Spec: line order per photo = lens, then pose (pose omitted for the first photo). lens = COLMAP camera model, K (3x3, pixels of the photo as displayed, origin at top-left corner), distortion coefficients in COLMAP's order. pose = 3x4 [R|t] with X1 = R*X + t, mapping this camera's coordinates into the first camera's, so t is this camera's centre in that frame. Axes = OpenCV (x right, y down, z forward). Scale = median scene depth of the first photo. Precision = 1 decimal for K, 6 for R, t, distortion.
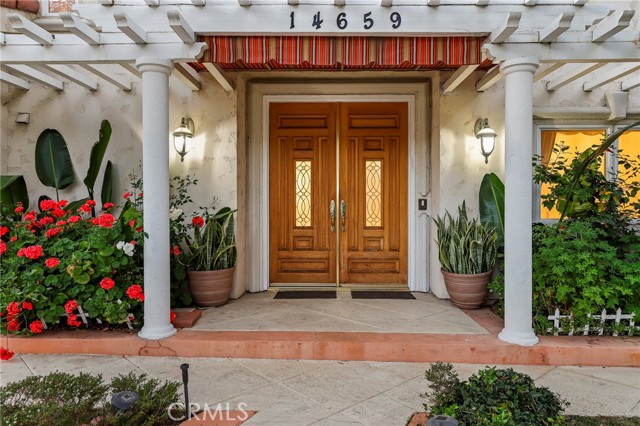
lens RADIAL K [[458.5, 0, 319.2], [0, 458.5, 213.1], [0, 0, 1]] dist [0.007893, -0.000264]
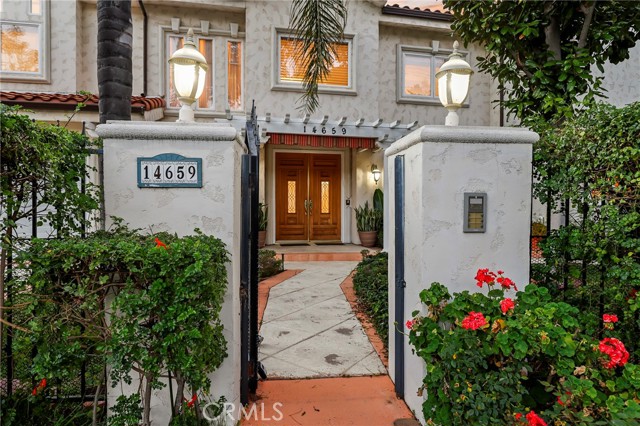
lens RADIAL K [[391.0, 0, 320.3], [0, 391.0, 211.5], [0, 0, 1]] dist [-0.000688, -0.000004]
pose [[0.976343, -0.000532, 0.216226, -0.319783], [0.001187, 0.999995, -0.002900, 0.030992], [-0.216223, 0.003088, 0.976339, -0.817290]]
